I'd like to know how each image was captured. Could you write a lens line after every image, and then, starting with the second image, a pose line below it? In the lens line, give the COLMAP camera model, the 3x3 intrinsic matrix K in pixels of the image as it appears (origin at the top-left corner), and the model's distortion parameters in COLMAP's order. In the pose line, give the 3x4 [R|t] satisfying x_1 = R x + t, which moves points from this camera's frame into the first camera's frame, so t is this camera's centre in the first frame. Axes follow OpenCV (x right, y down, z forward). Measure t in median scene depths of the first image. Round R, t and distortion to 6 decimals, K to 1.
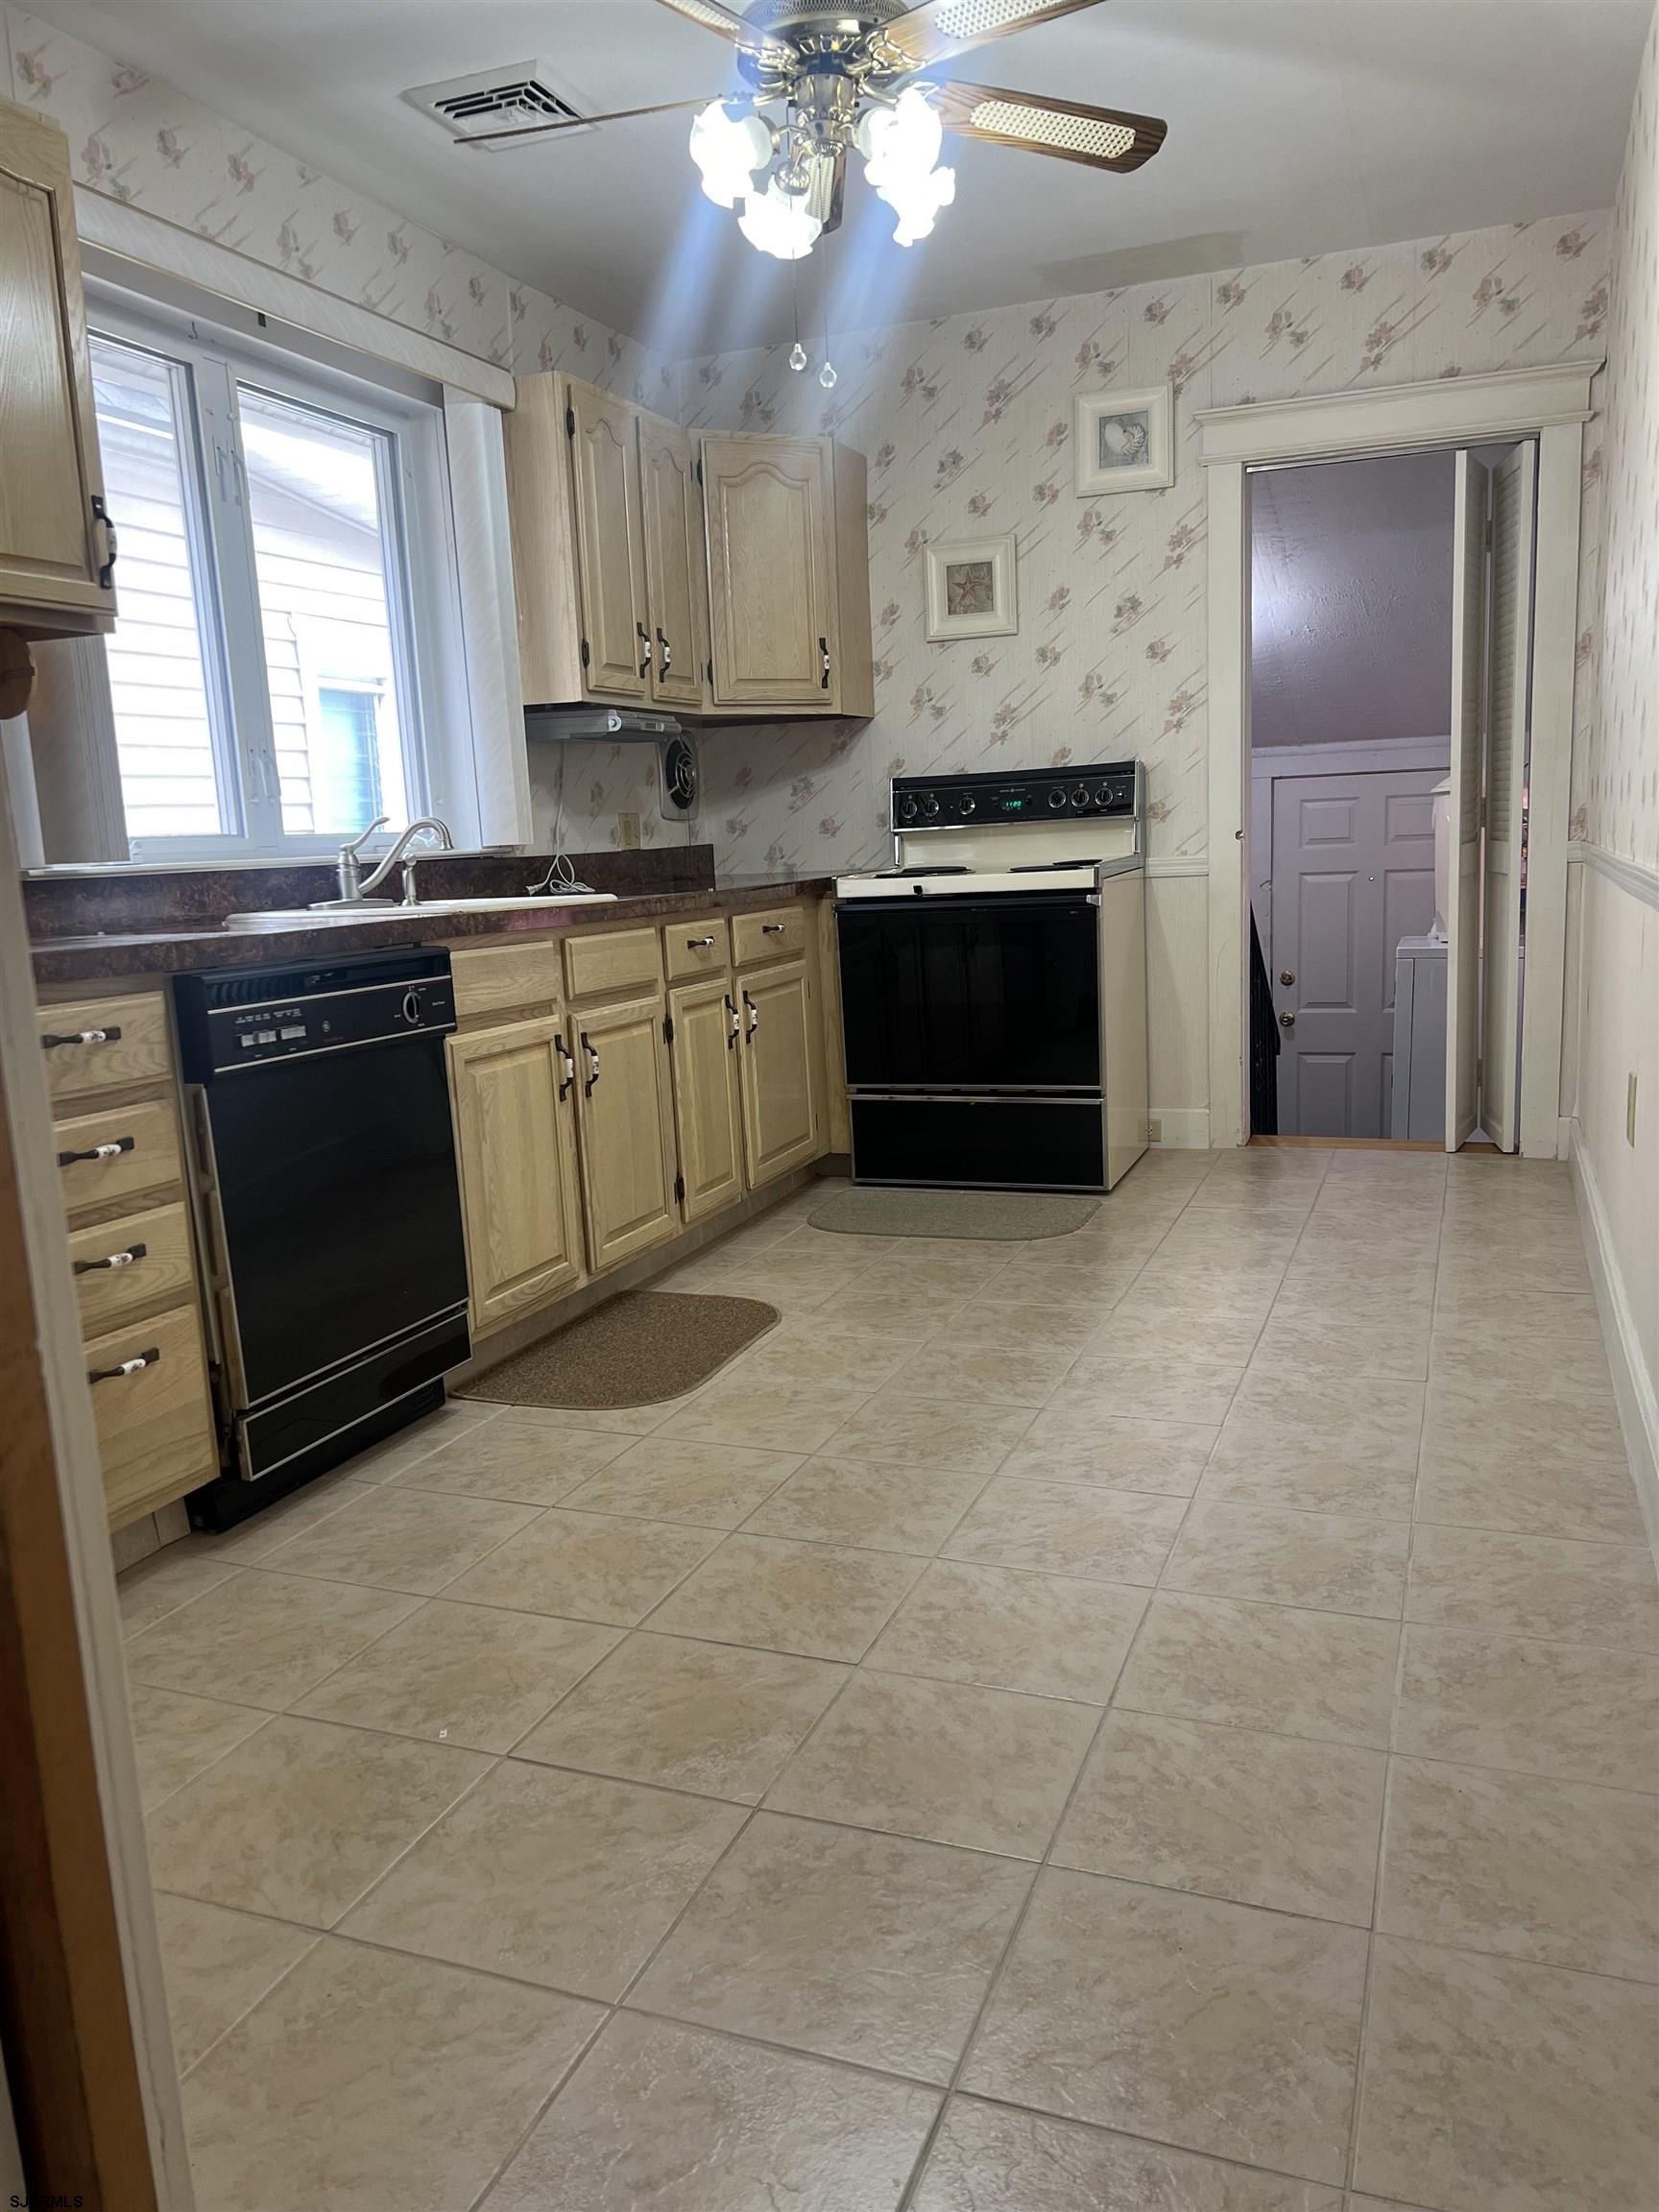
lens RADIAL K [[1655.7, 0, 821.5], [0, 1655.7, 1113.5], [0, 0, 1]] dist [0.046825, -0.051746]
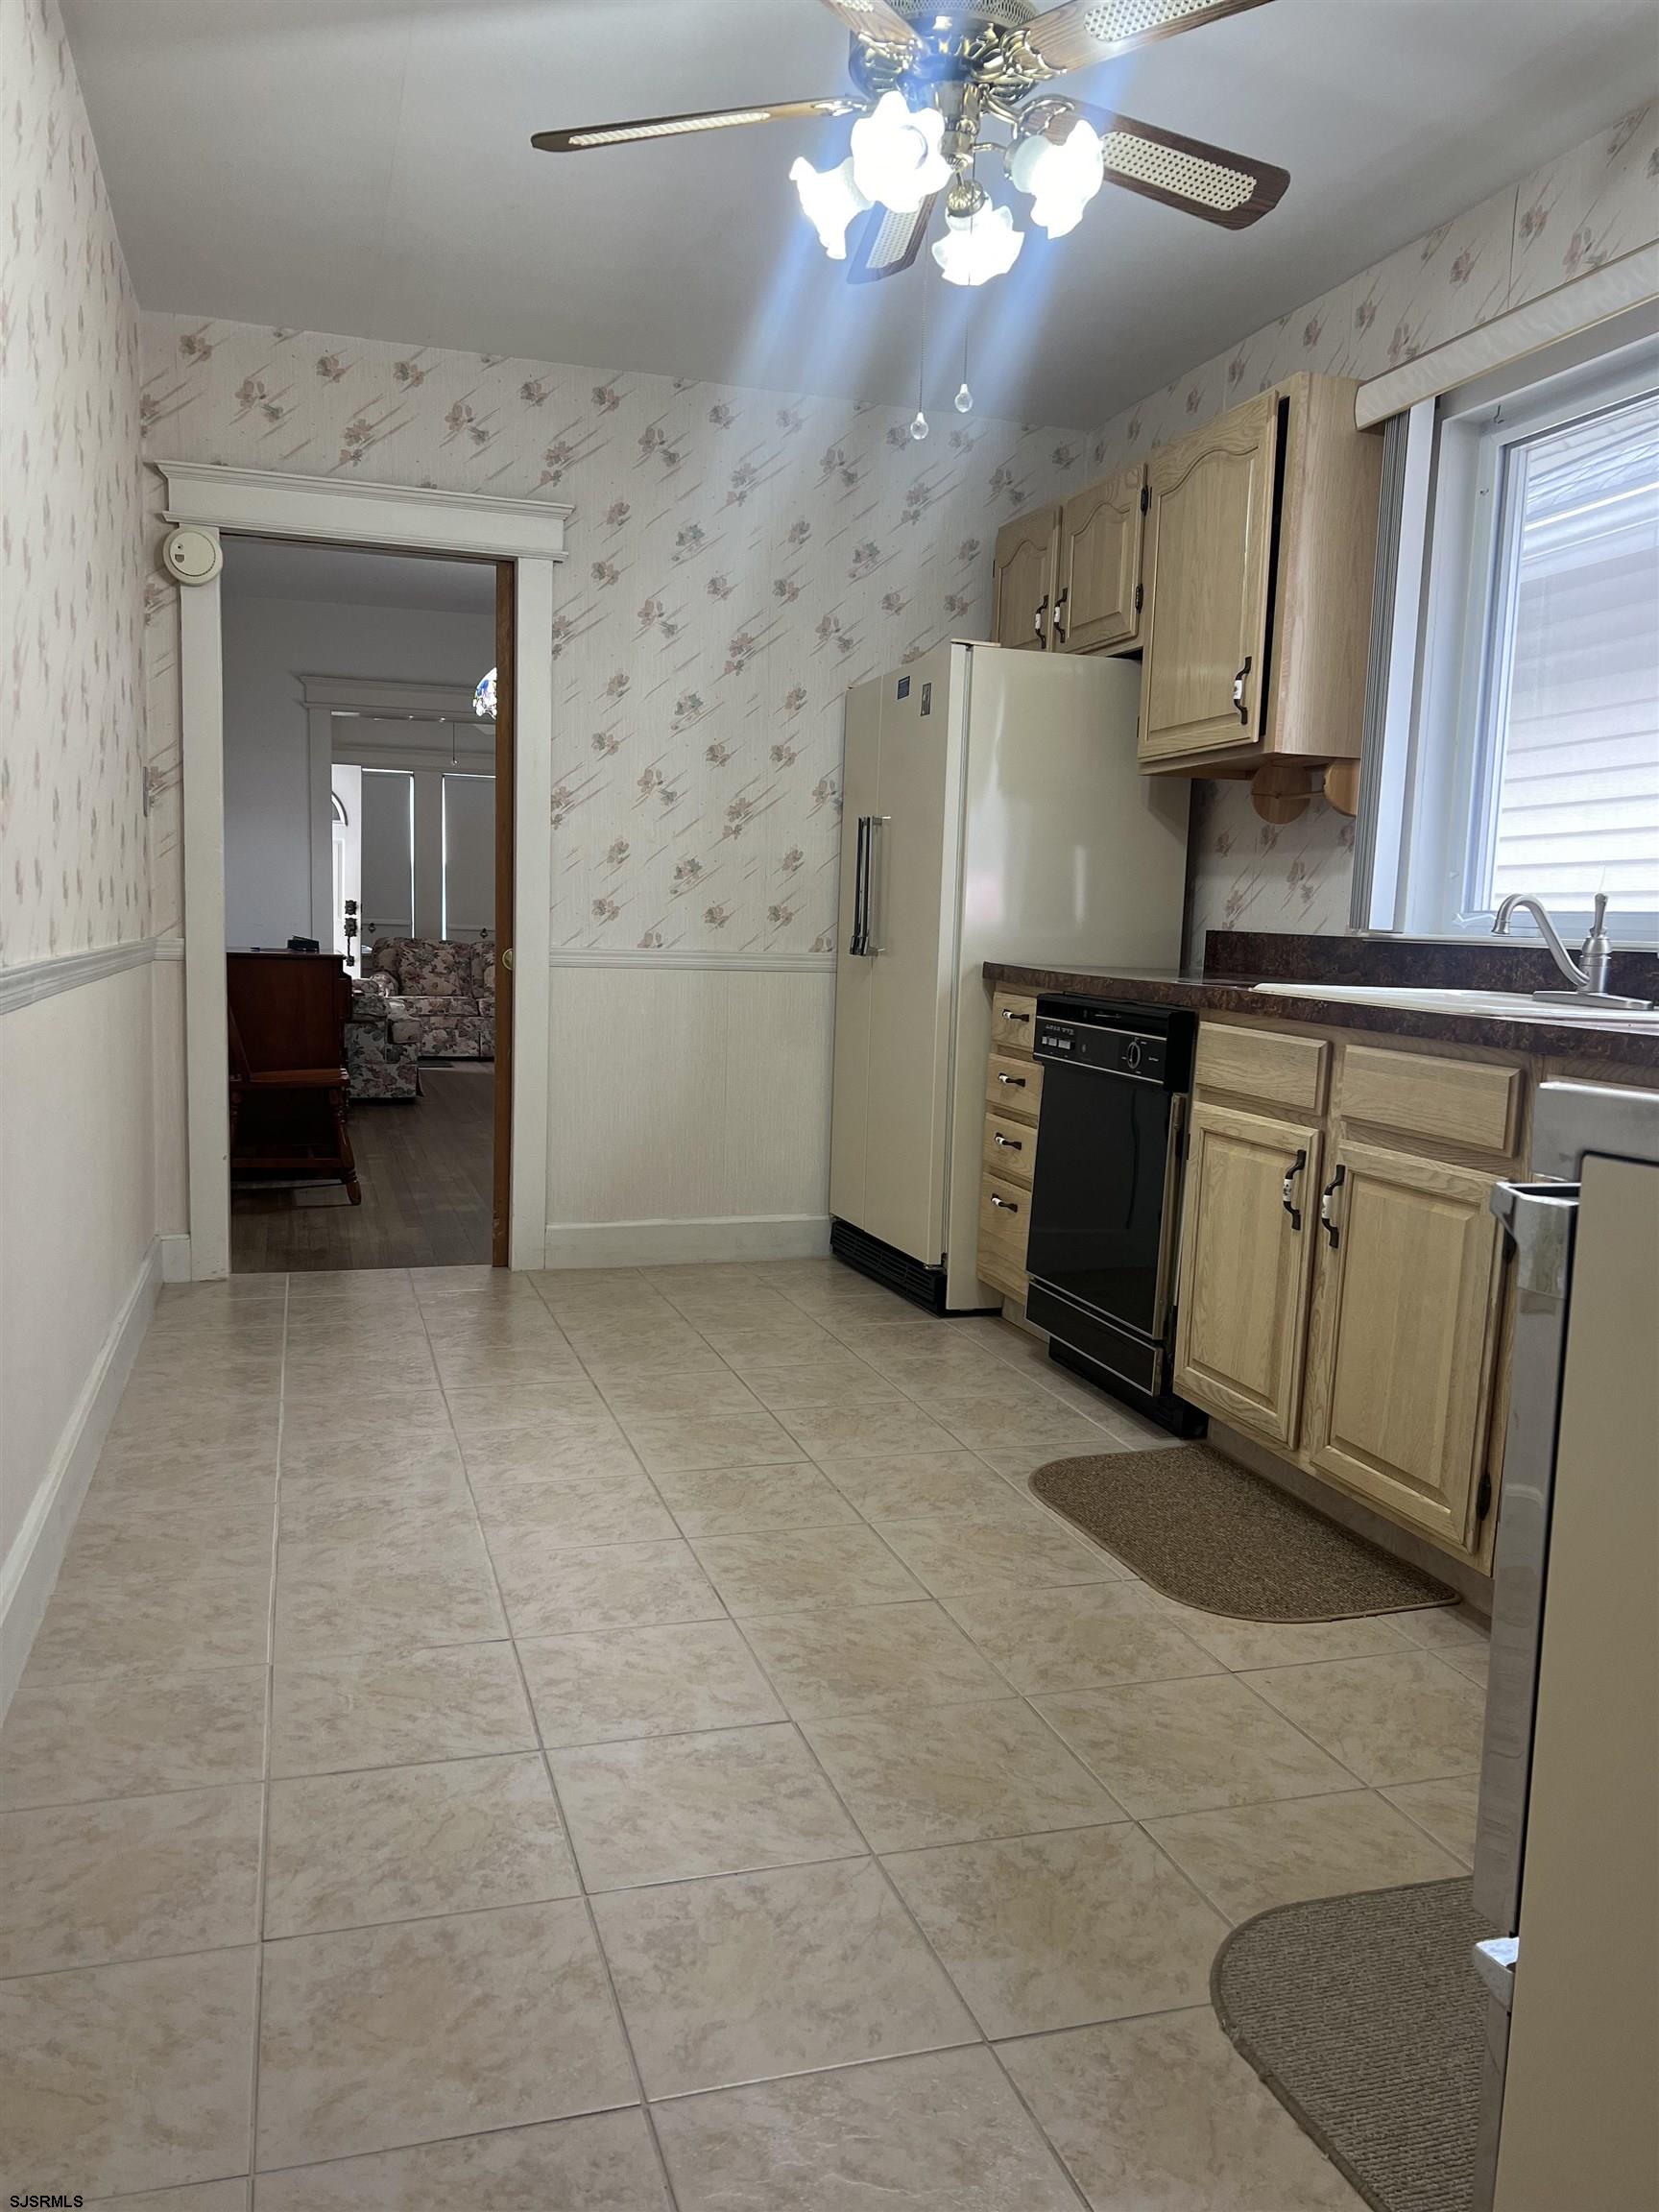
lens RADIAL K [[1655.7, 0, 827.7], [0, 1655.7, 1110.6], [0, 0, 1]] dist [0.046825, -0.051746]
pose [[-0.779537, 0.088817, -0.620028, 0.597232], [-0.106952, 0.956483, 0.271480, -0.294346], [0.617158, 0.277941, -0.736114, 1.599759]]
